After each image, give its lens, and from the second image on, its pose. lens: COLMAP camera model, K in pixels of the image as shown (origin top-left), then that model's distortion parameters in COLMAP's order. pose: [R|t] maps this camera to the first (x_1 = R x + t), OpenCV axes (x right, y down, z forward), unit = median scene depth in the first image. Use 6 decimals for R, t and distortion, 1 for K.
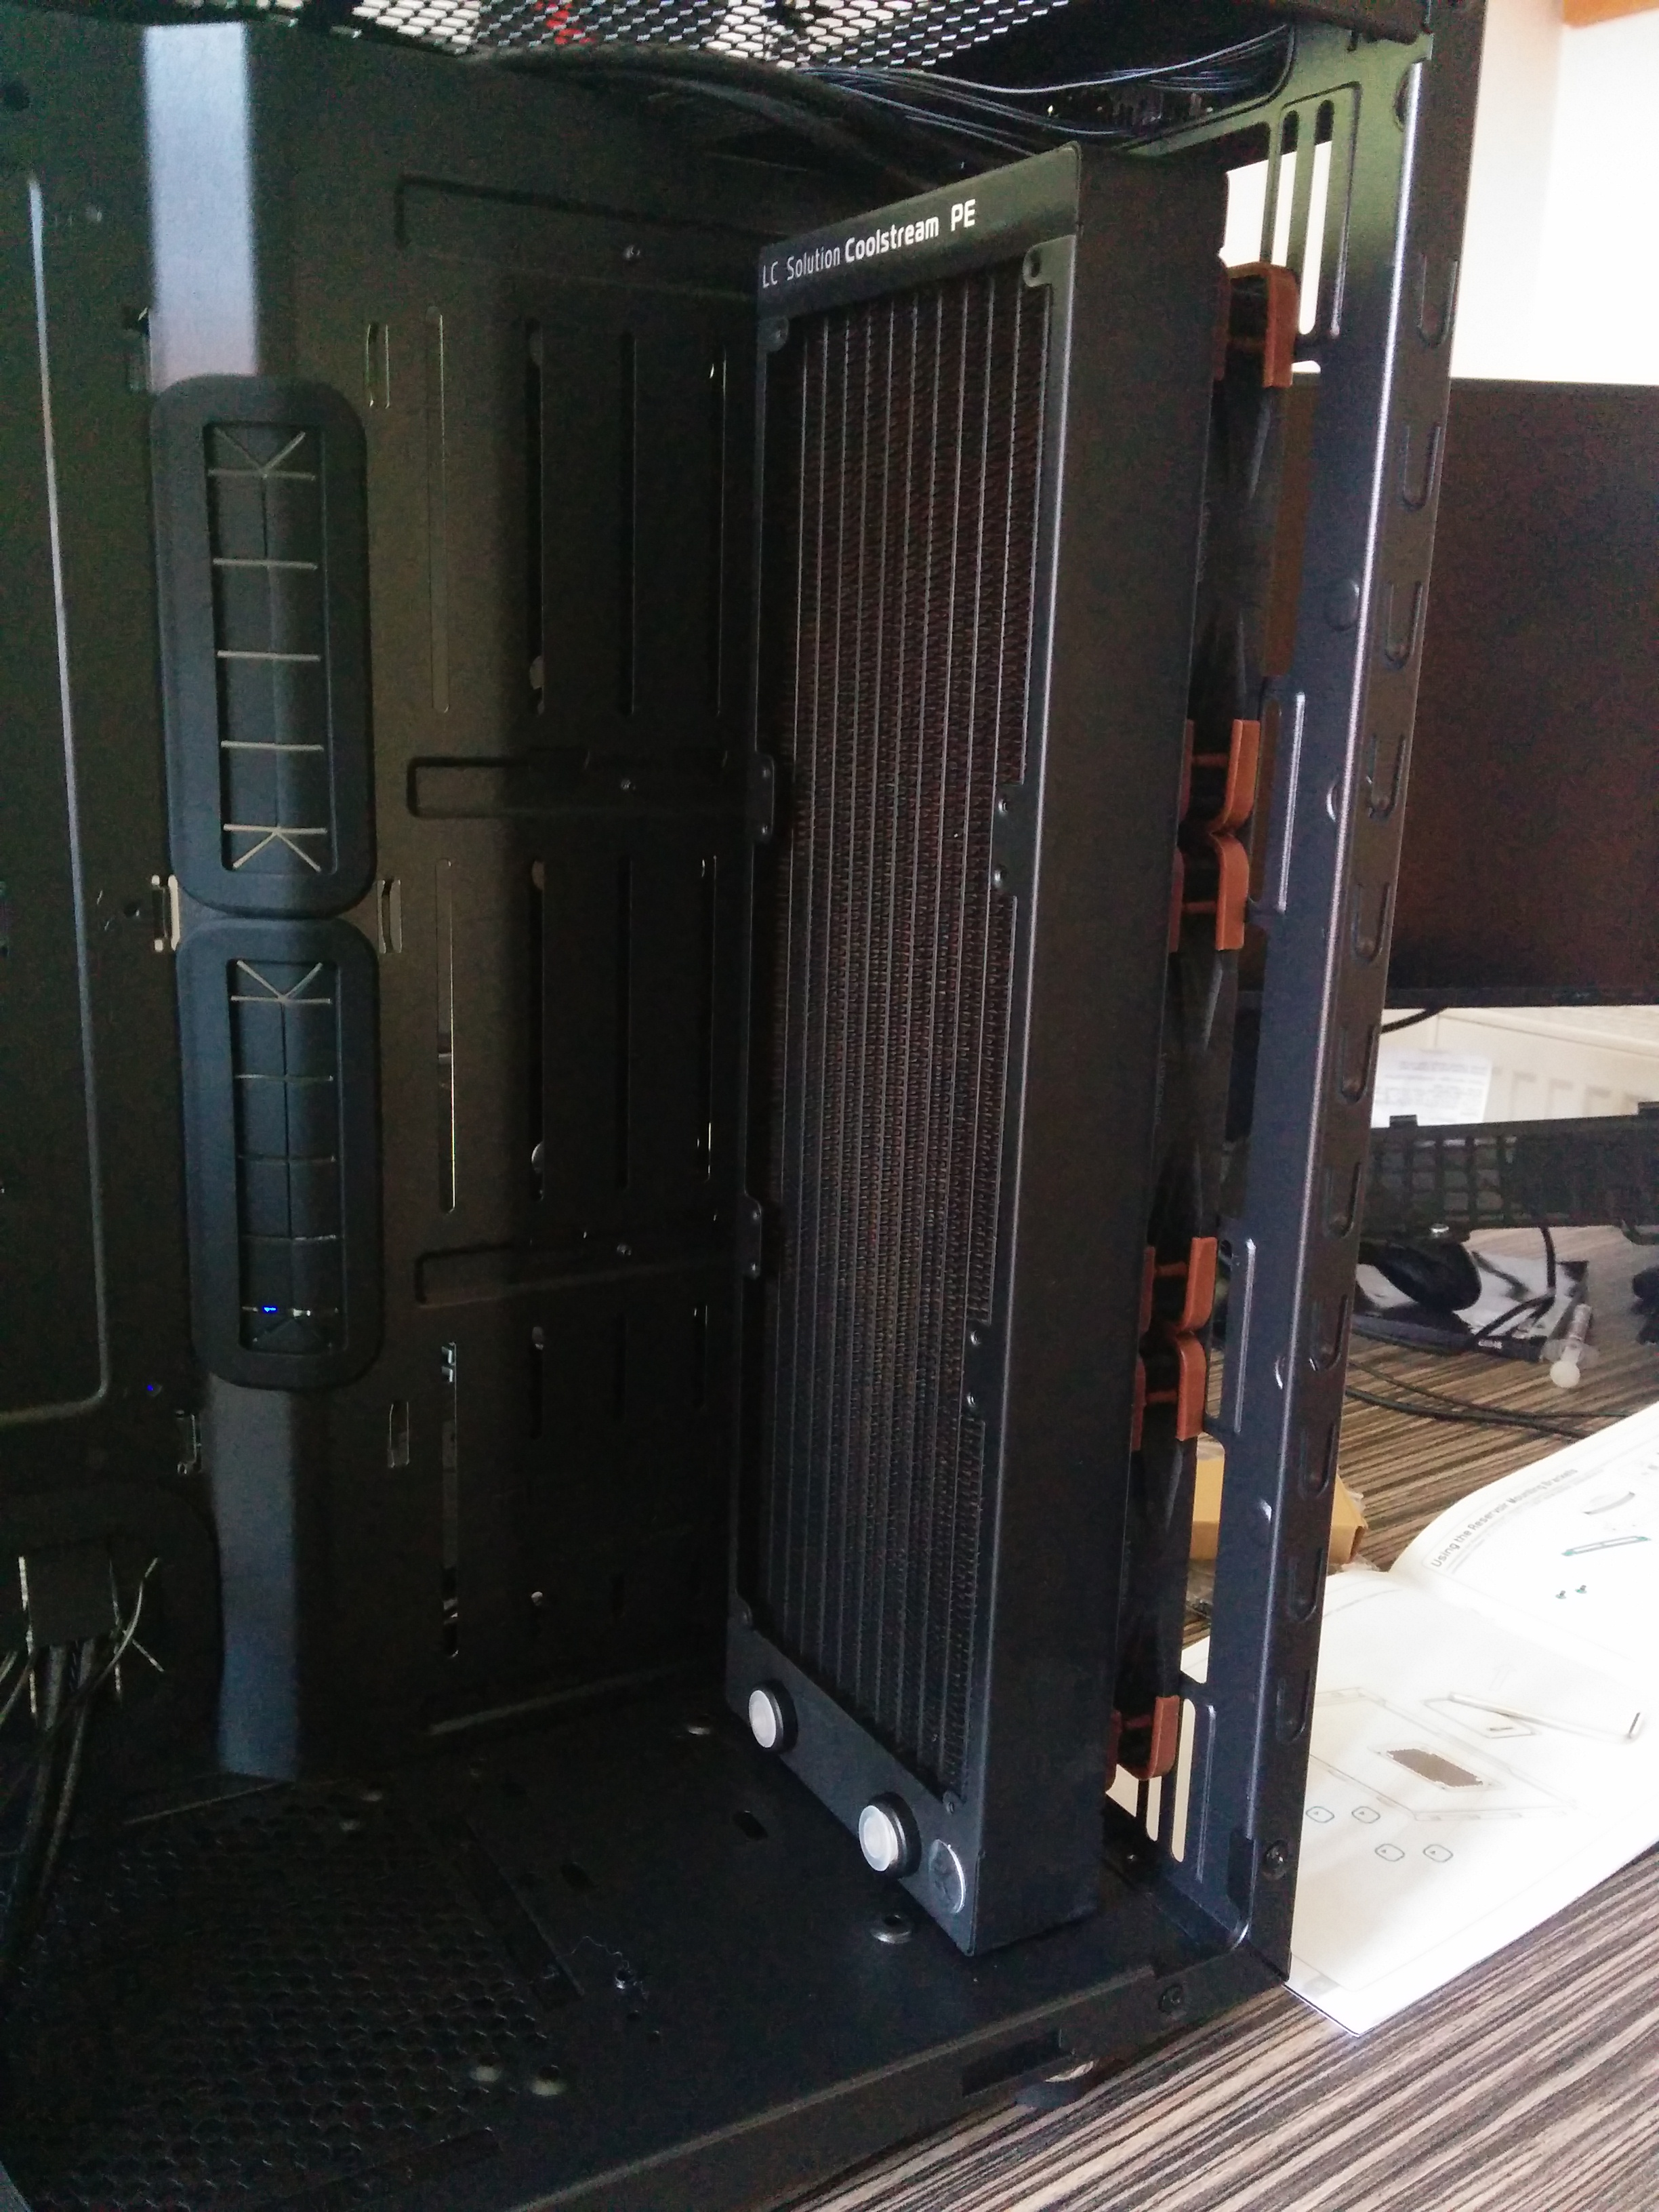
lens RADIAL K [[2013.0, 0, 829.5], [0, 2013.0, 1106.0], [0, 0, 1]] dist [0.152298, -0.269540]
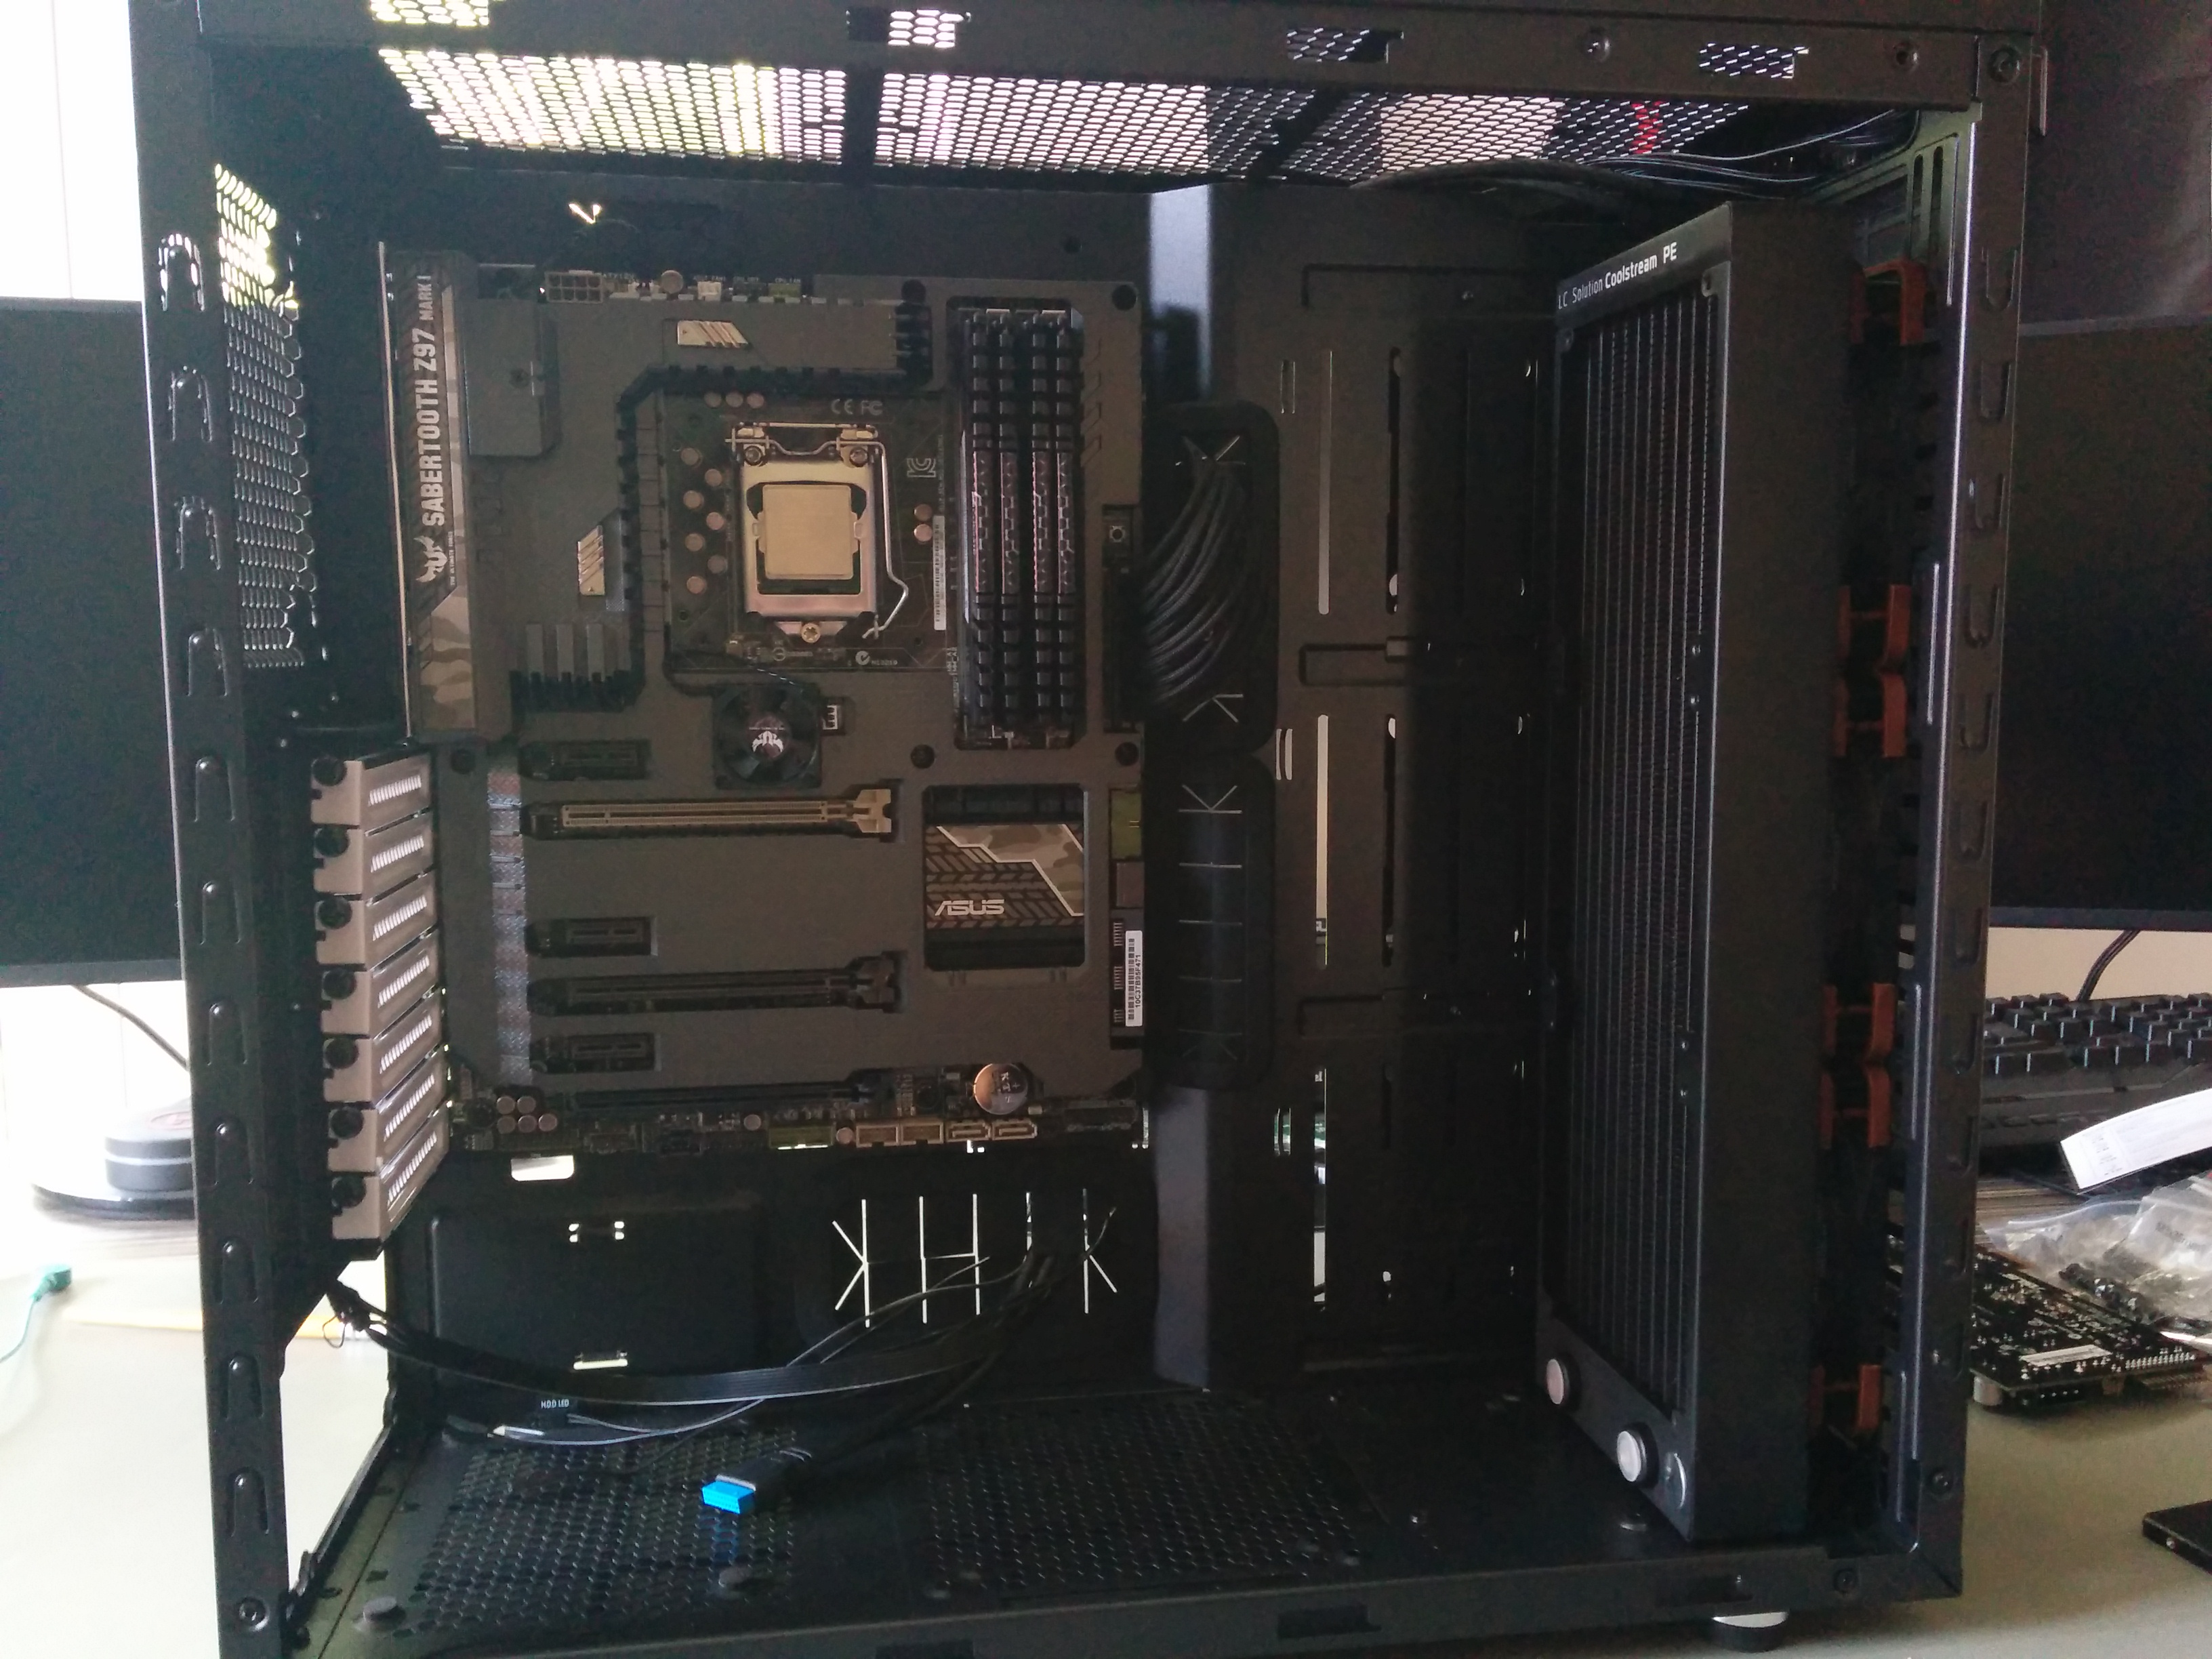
lens RADIAL K [[2013.0, 0, 1106.0], [0, 2013.0, 829.5], [0, 0, 1]] dist [0.152298, -0.269540]
pose [[0.933456, 0.002562, -0.358683, 0.187872], [-0.047927, 0.991899, -0.117644, 0.141180], [0.355476, 0.127006, 0.926016, -0.380308]]
